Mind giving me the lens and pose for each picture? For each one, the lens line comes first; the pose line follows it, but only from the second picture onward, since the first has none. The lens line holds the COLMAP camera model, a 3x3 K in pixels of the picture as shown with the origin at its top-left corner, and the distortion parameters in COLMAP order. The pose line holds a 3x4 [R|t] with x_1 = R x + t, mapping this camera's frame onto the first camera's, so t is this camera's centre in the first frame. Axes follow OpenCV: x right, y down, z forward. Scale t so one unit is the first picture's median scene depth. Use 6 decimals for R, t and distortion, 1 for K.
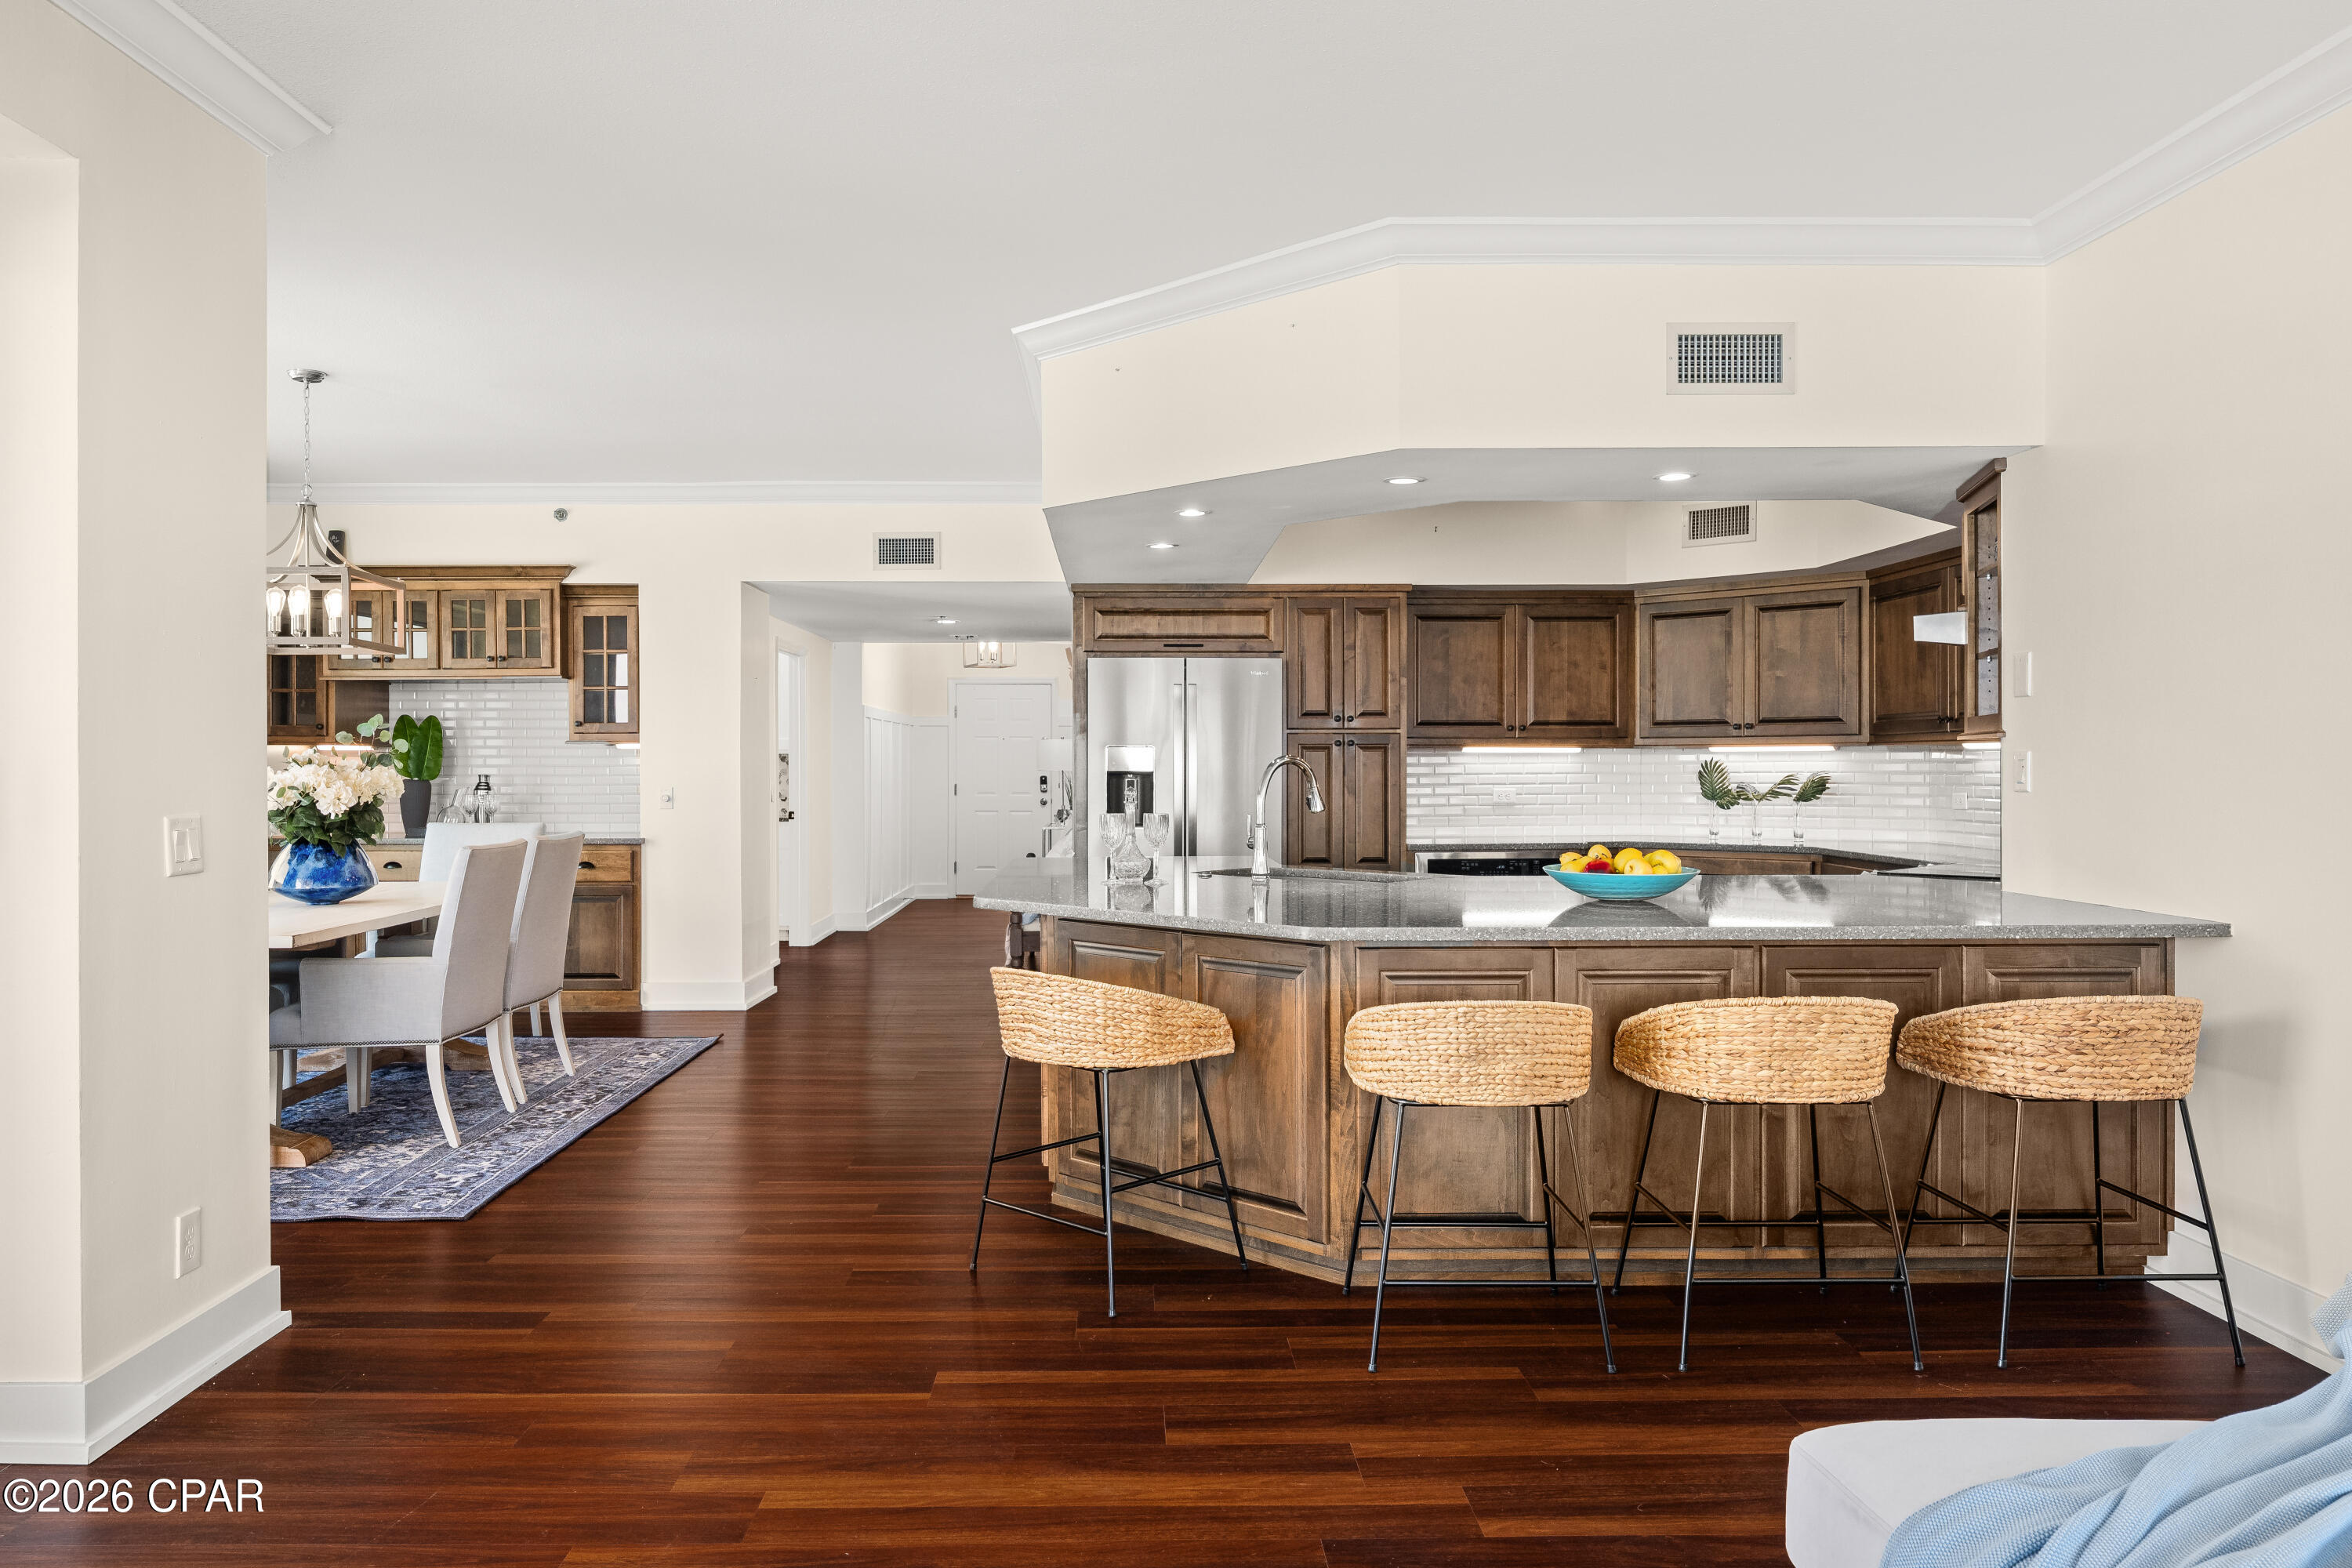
lens RADIAL K [[1632.5, 0, 1172.2], [0, 1632.5, 778.5], [0, 0, 1]] dist [-0.000300, -0.000066]
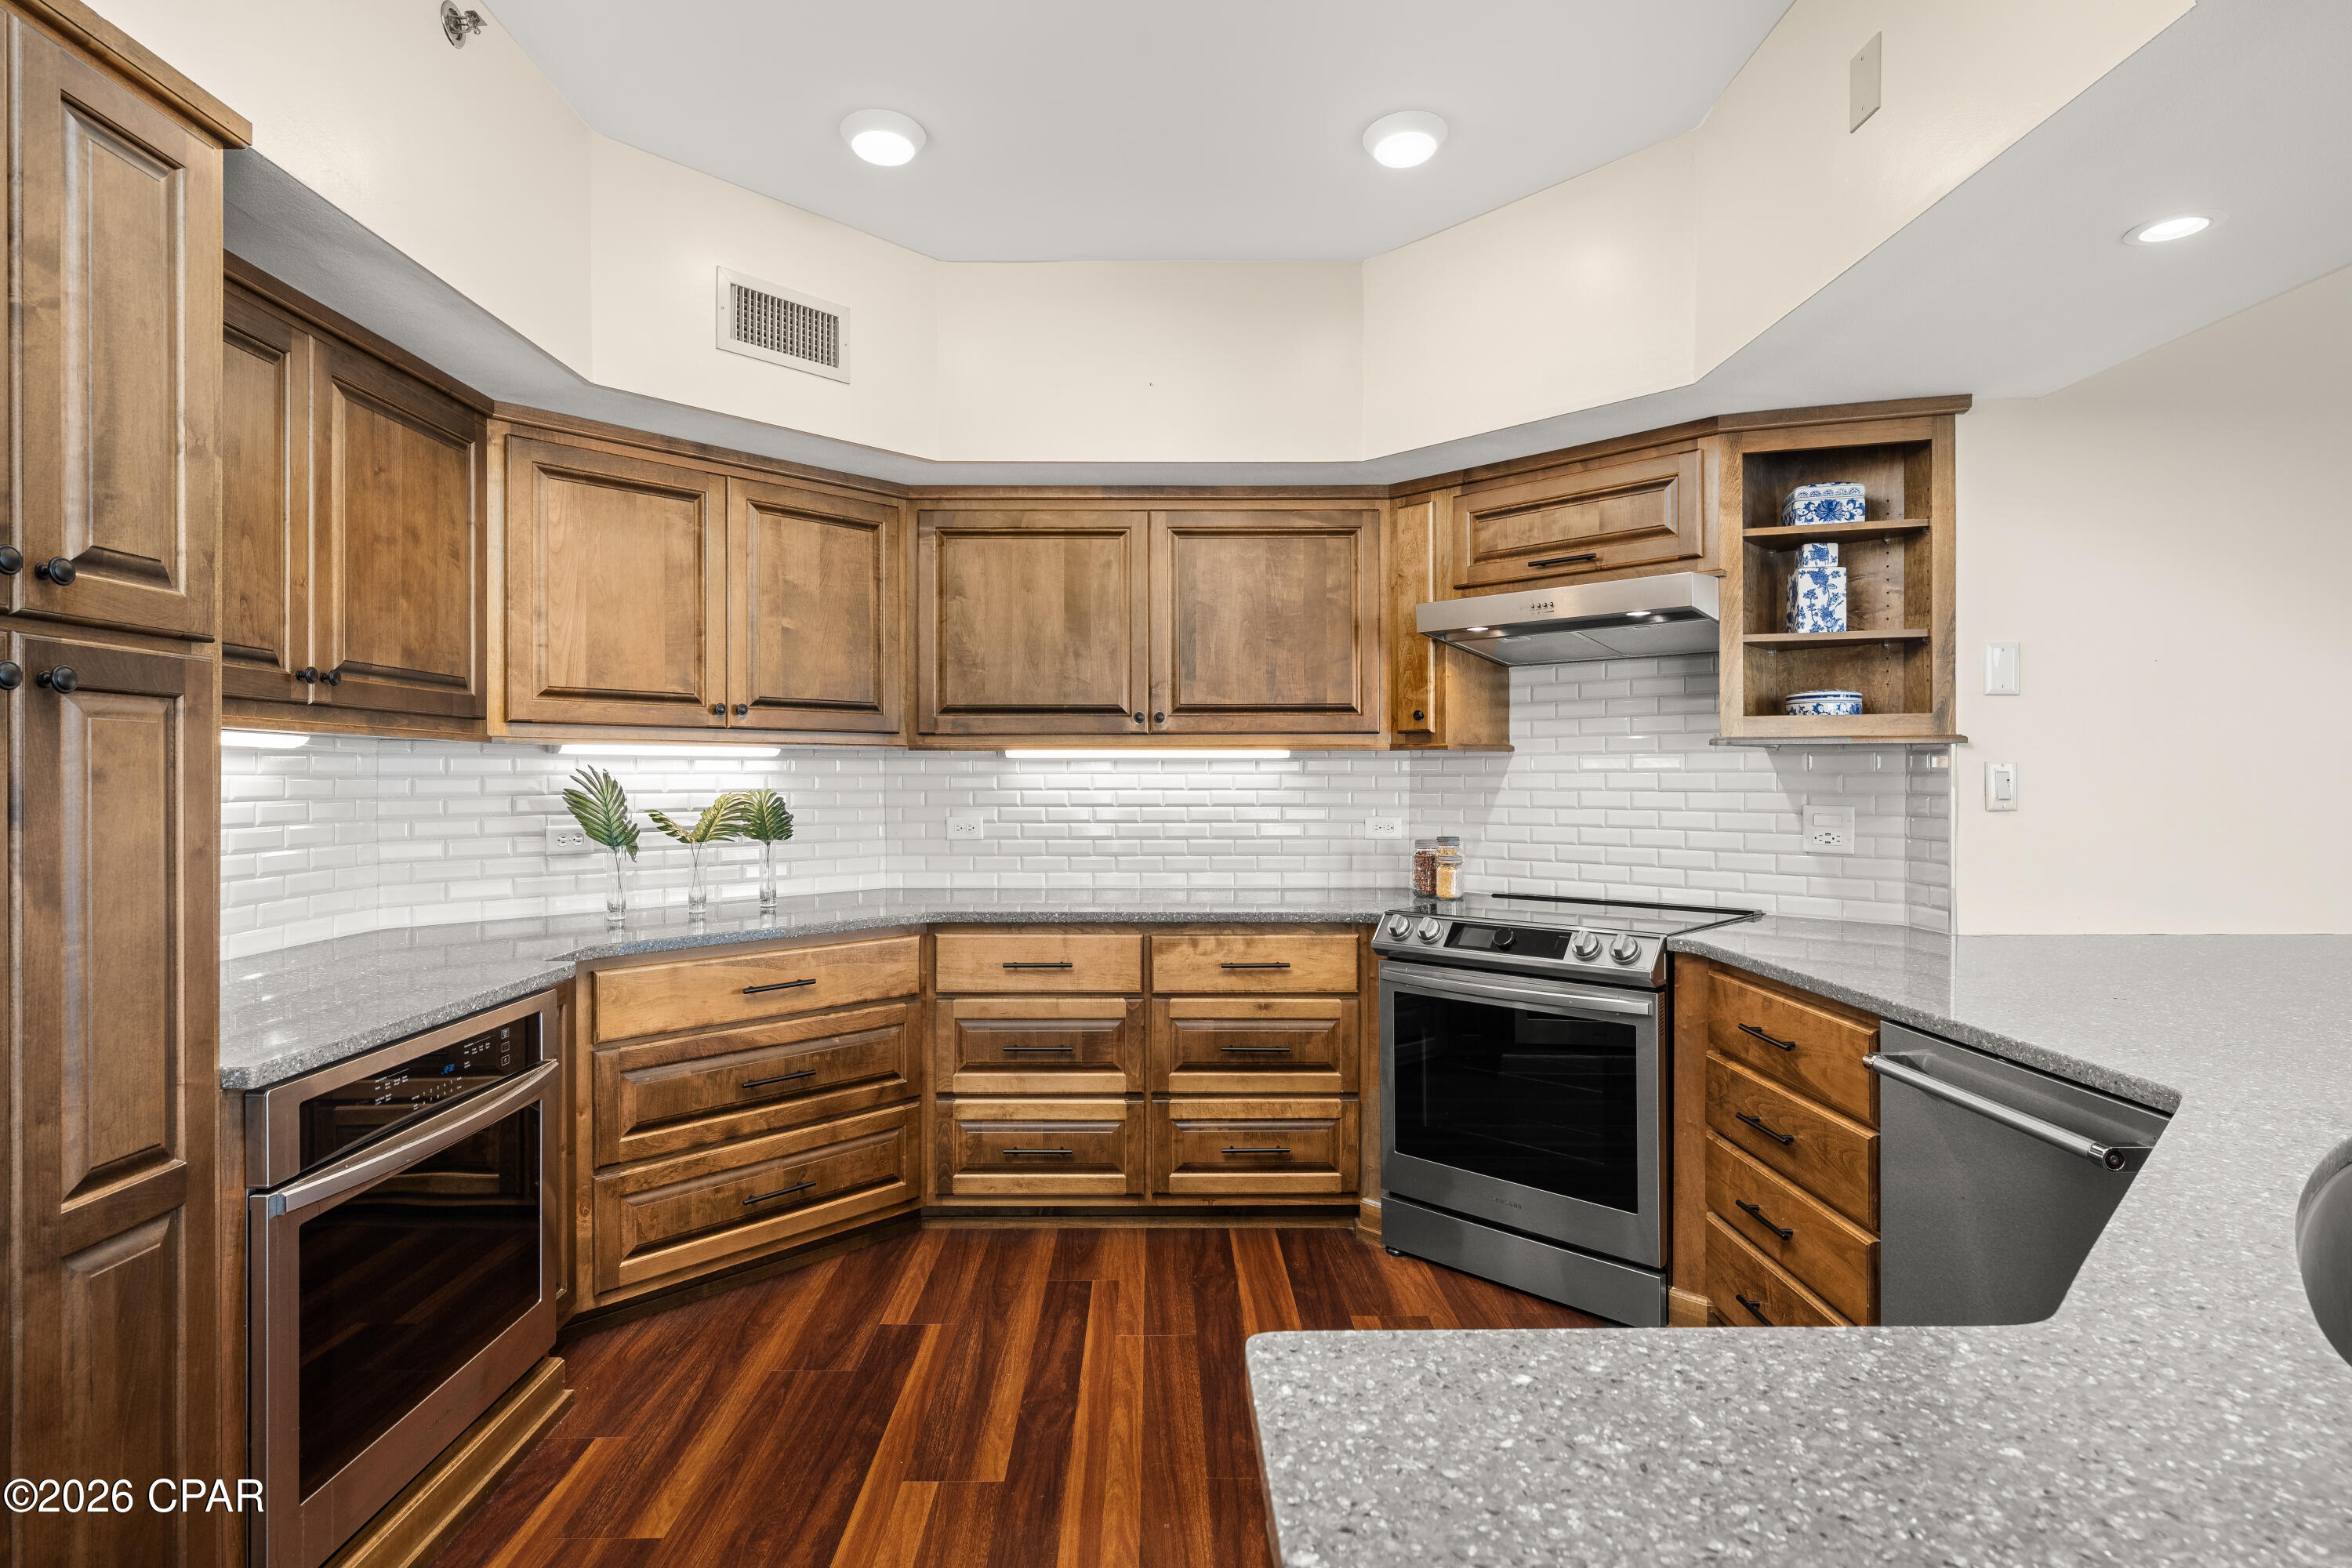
lens RADIAL K [[1176.7, 0, 1173.8], [0, 1176.7, 779.1], [0, 0, 1]] dist [-0.000681, 0.000116]
pose [[0.027055, -0.000996, 0.999633, -0.046178], [0.005804, 0.999983, 0.000839, -0.007711], [-0.999617, 0.005779, 0.027060, 0.834618]]
